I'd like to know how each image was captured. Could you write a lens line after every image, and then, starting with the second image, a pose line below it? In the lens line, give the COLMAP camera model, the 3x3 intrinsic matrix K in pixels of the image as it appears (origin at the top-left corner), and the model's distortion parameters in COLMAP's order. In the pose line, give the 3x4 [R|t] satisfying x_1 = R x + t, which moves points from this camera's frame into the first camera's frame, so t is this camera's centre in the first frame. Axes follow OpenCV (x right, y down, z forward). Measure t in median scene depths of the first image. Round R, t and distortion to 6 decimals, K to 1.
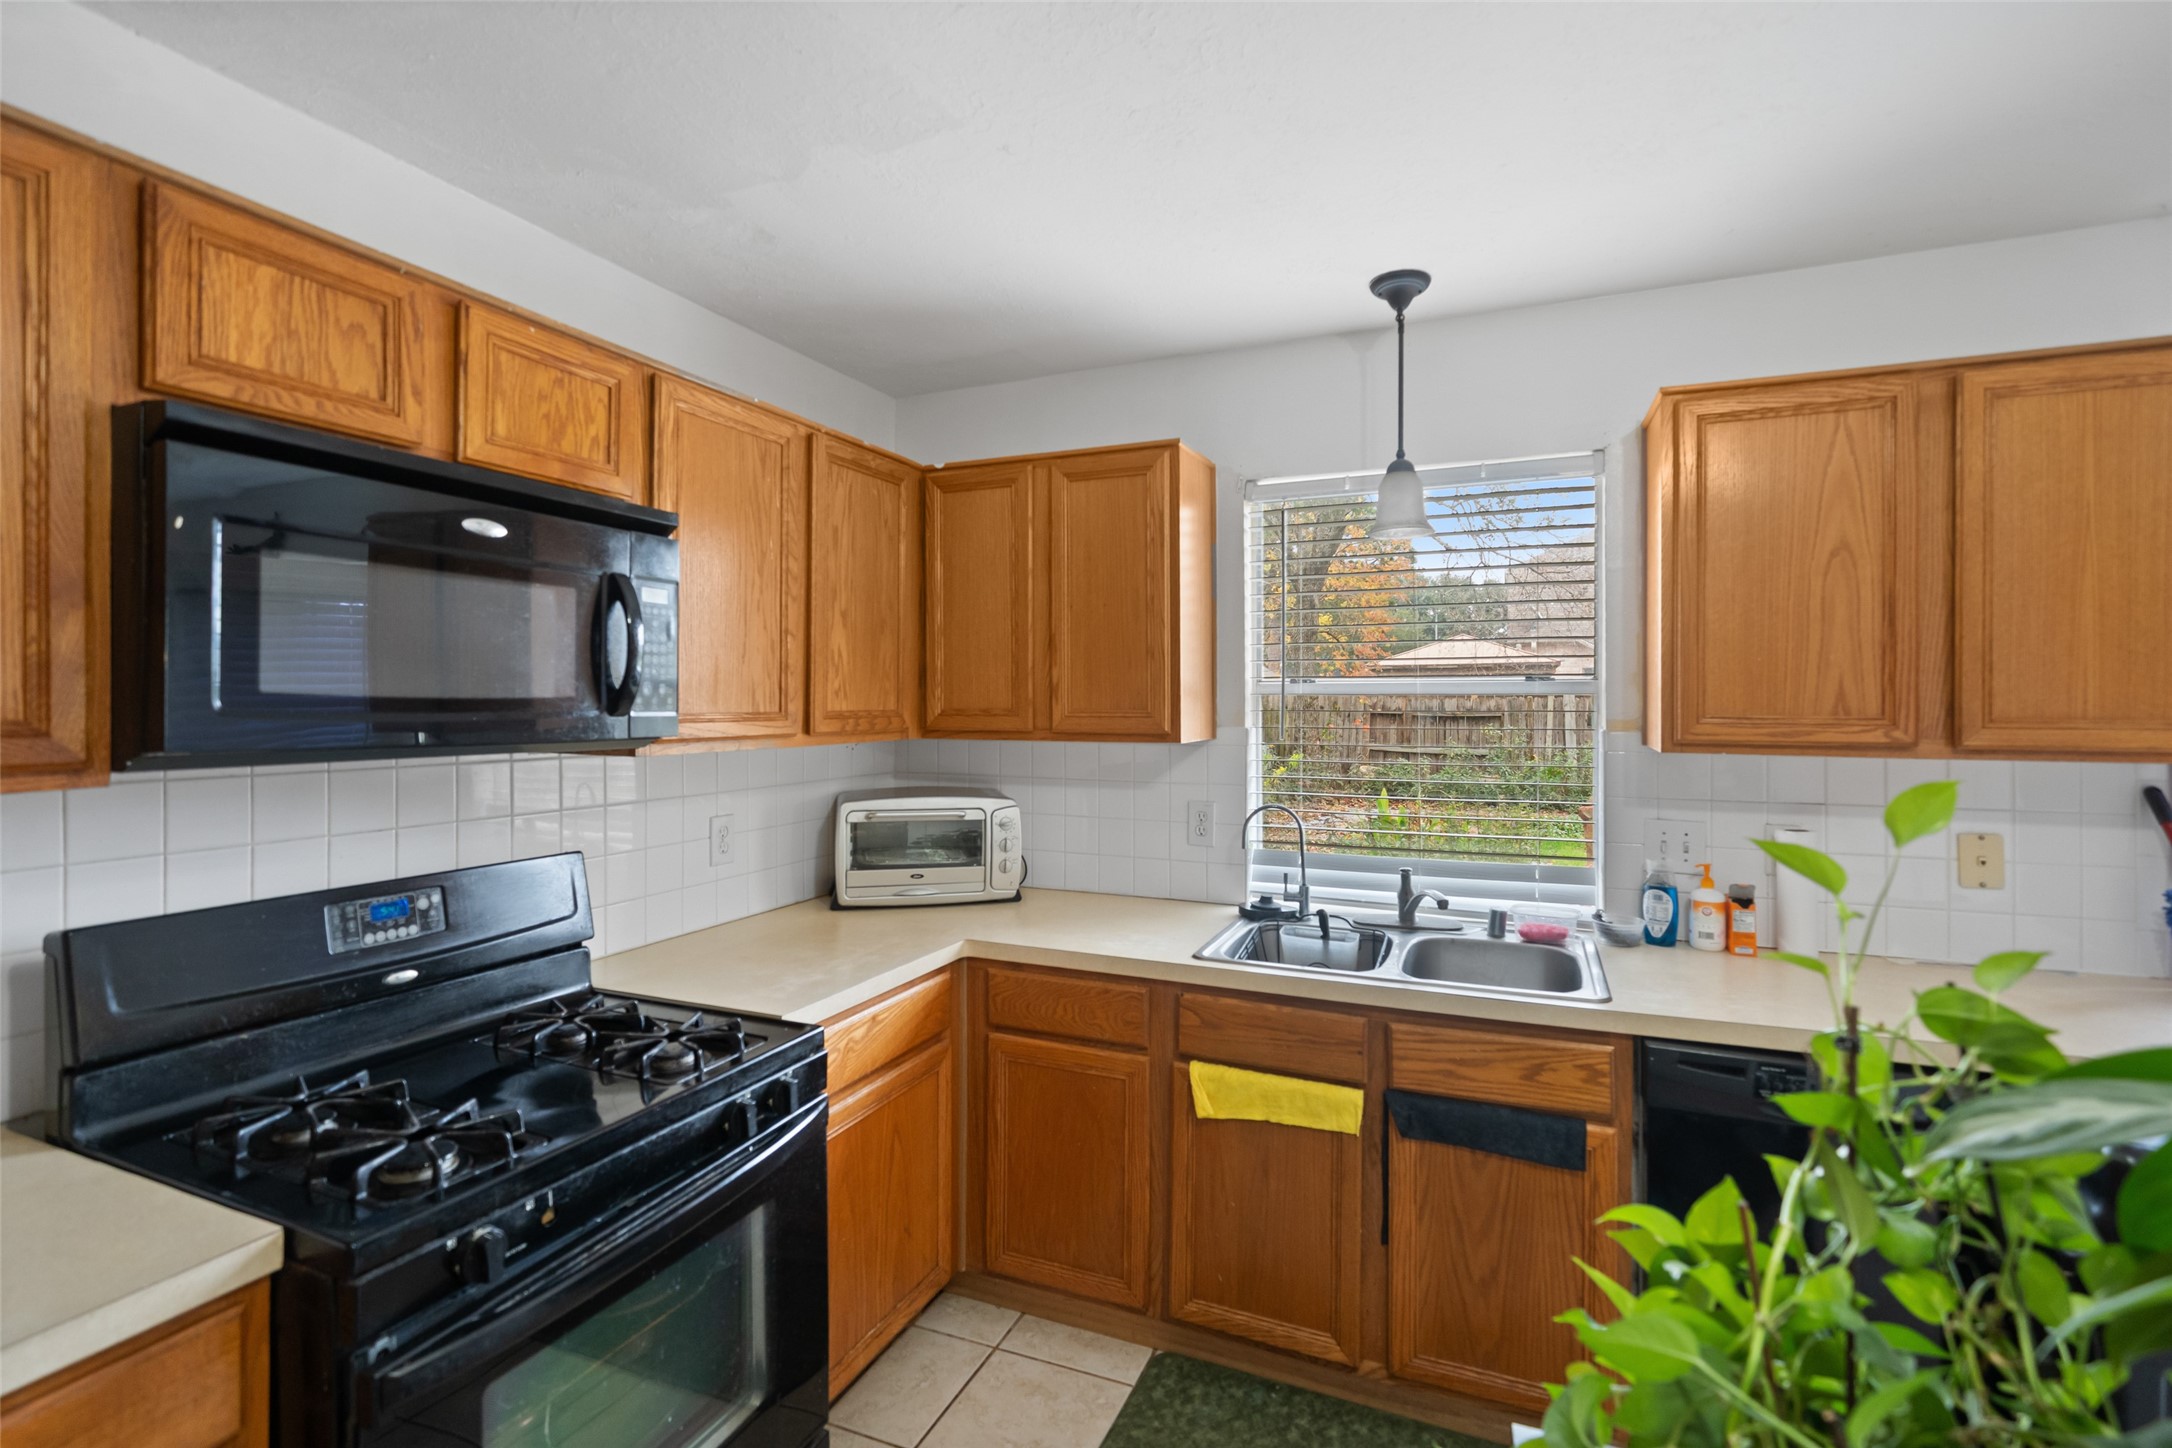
lens RADIAL K [[1003.3, 0, 1082.5], [0, 1003.3, 706.1], [0, 0, 1]] dist [0.004079, 0.000004]
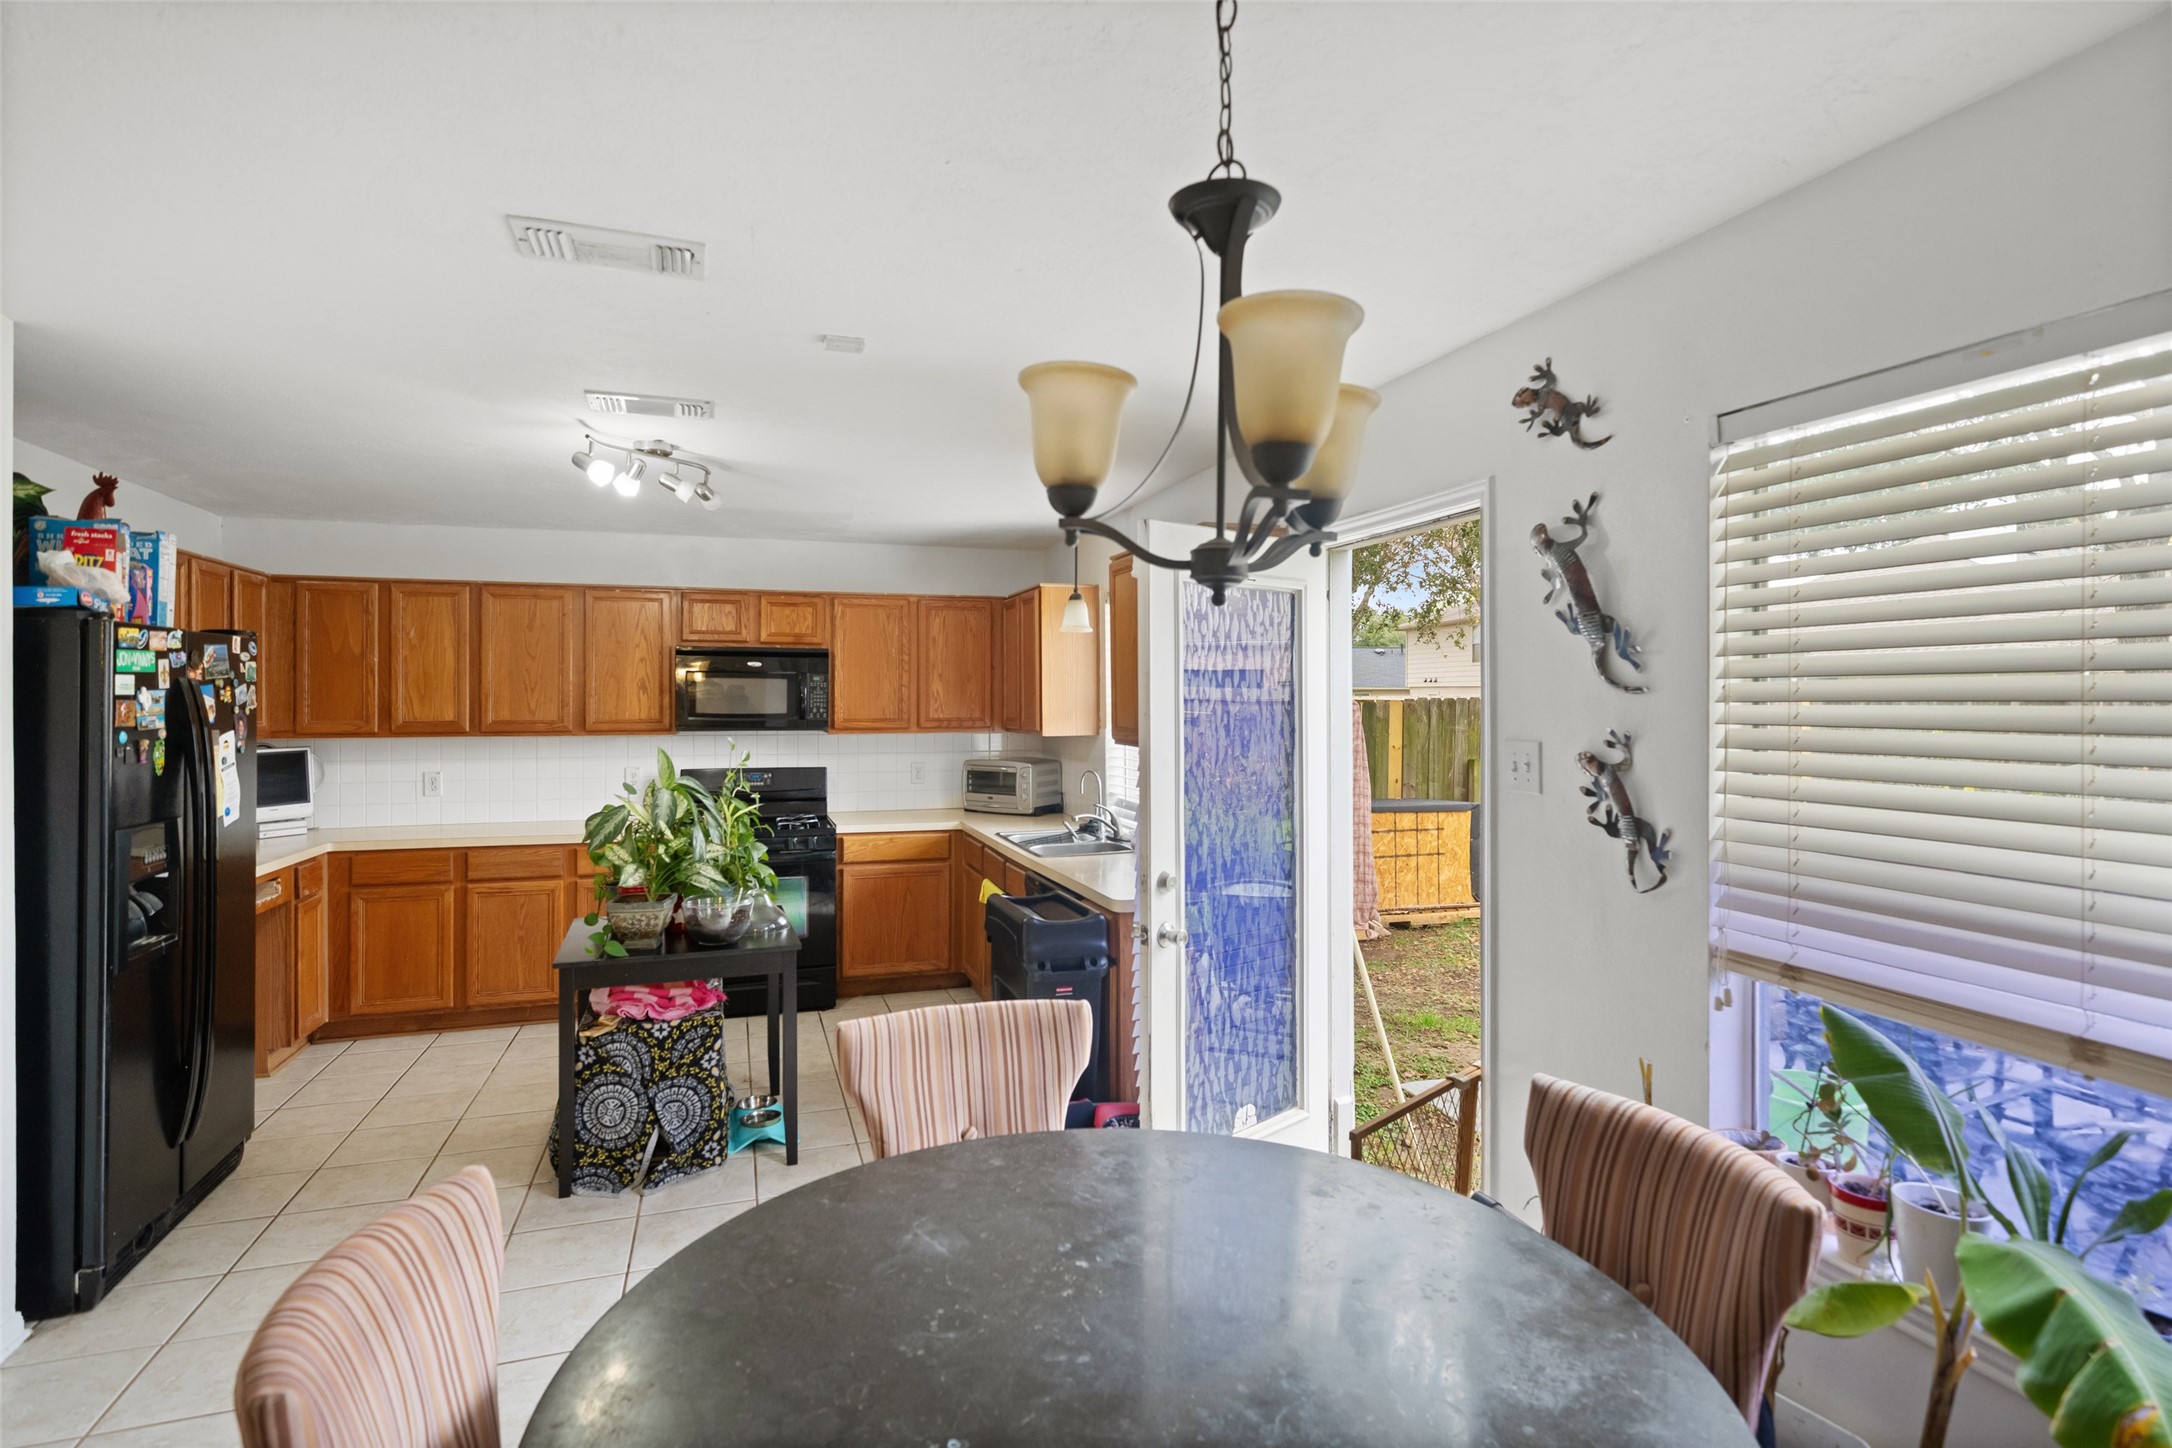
lens RADIAL K [[1109.1, 0, 1086.0], [0, 1109.1, 713.2], [0, 0, 1]] dist [0.002092, 0.000260]
pose [[0.665389, -0.001575, -0.746495, 2.065266], [0.000787, 0.999999, -0.001408, -0.001888], [0.746496, 0.000350, 0.665389, -0.467122]]
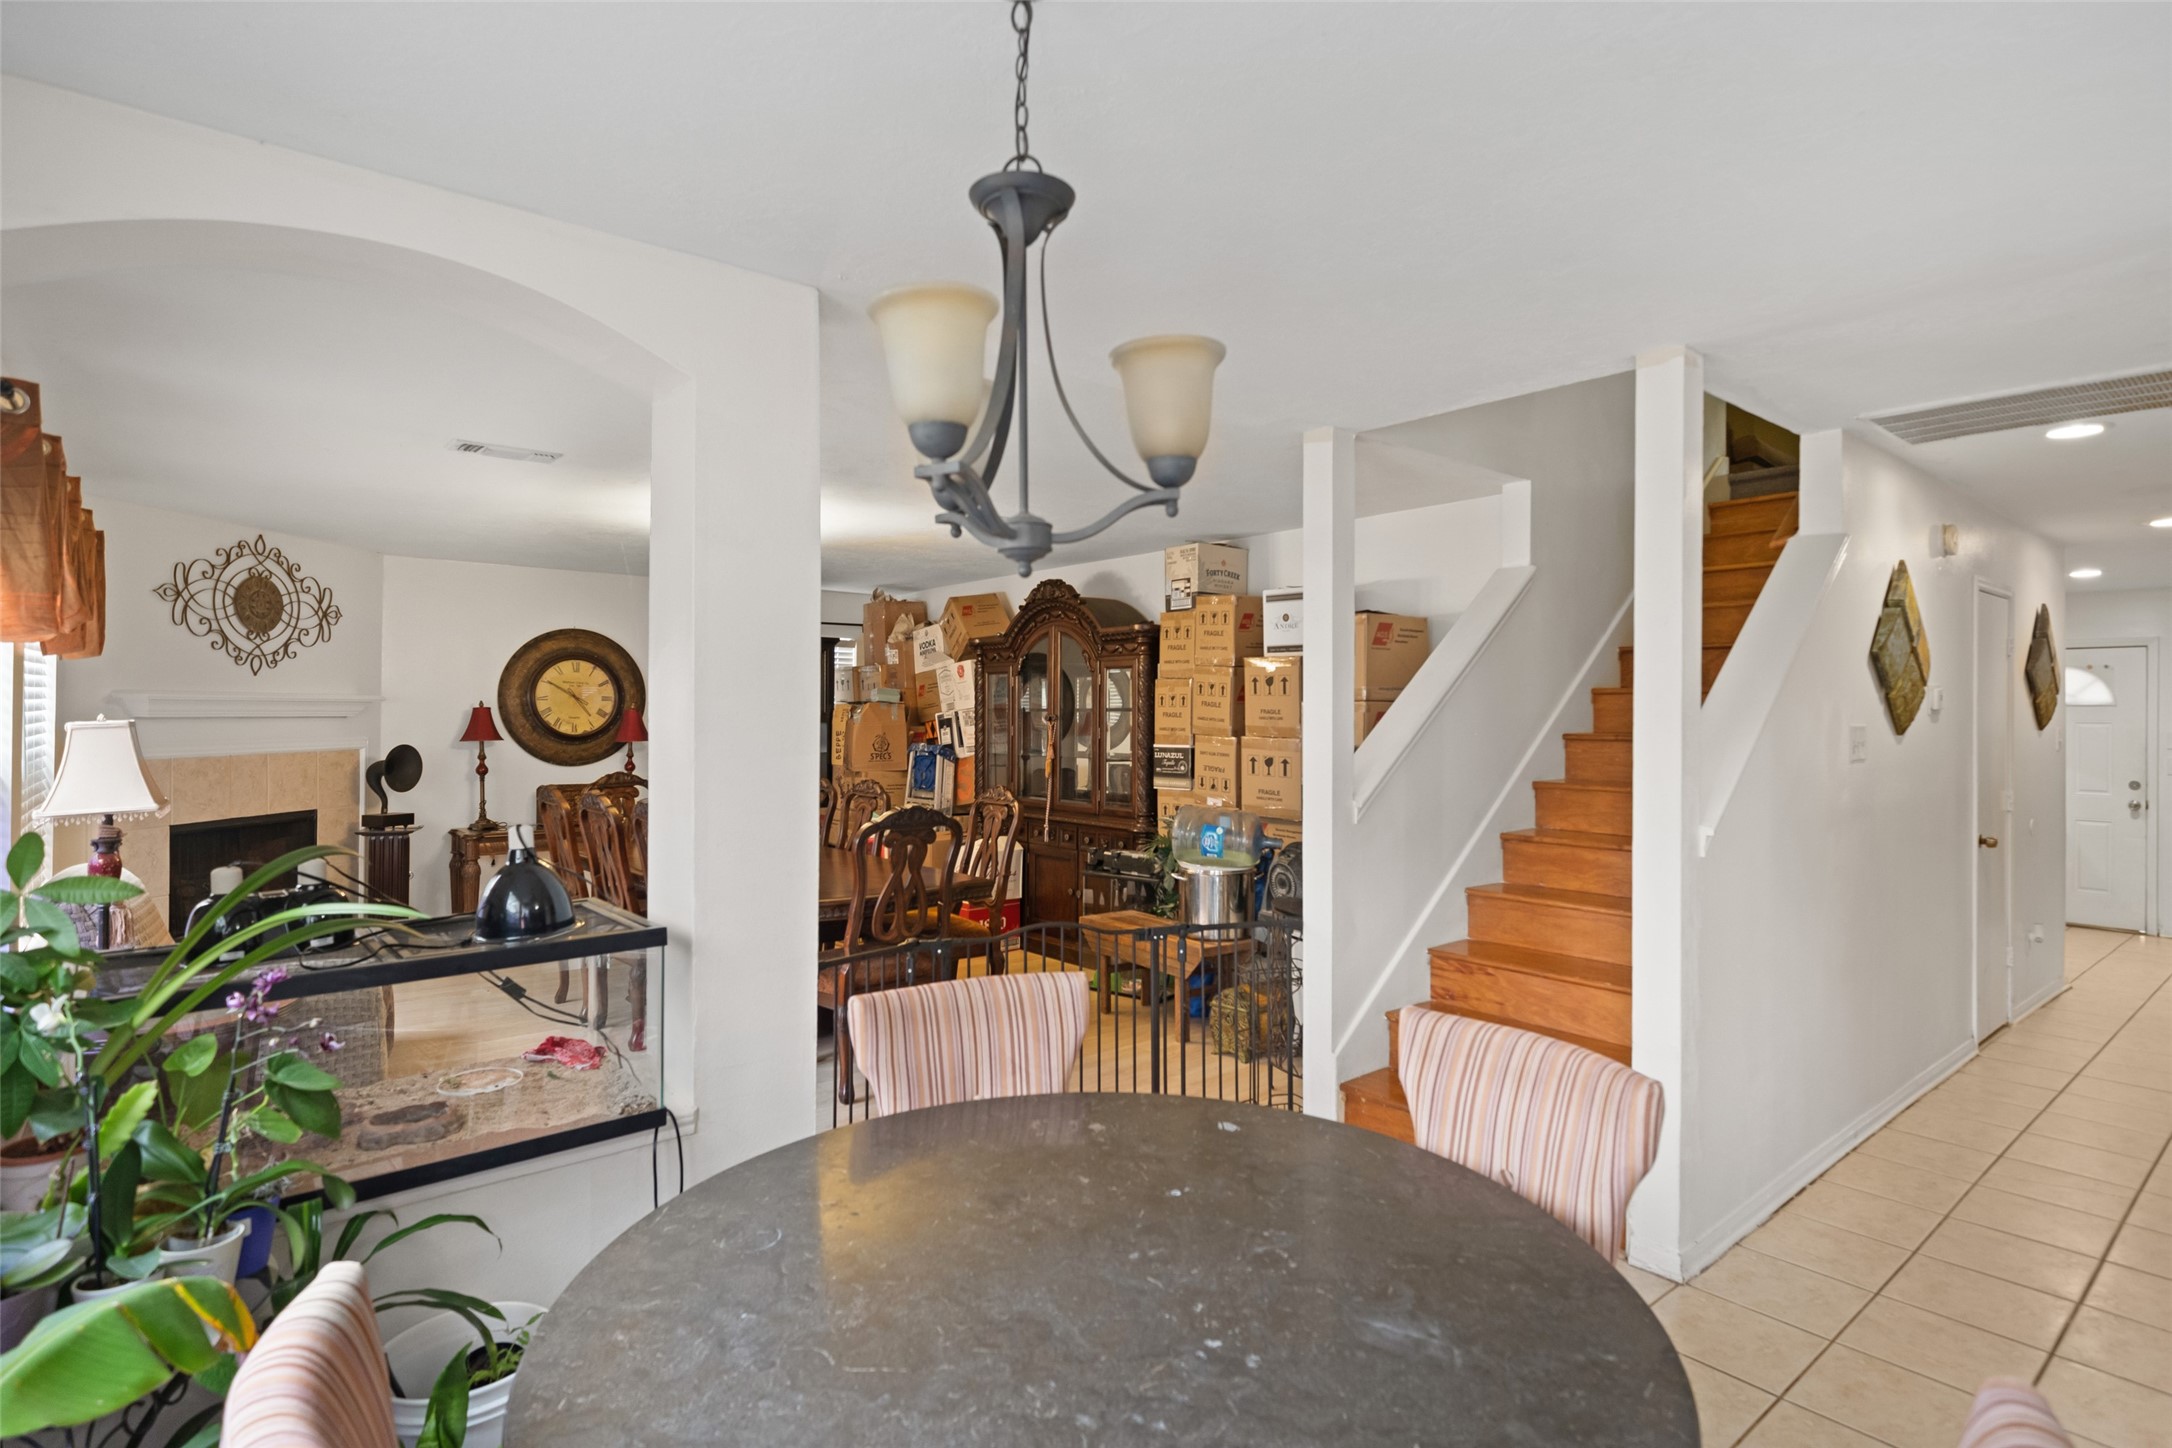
lens RADIAL K [[1109.1, 0, 1082.0], [0, 1109.1, 717.1], [0, 0, 1]] dist [0.002092, 0.000260]
pose [[-0.889120, -0.008825, 0.457589, 0.037178], [-0.001870, 0.999876, 0.015650, 0.023920], [-0.457671, 0.013059, -0.889026, 2.346302]]
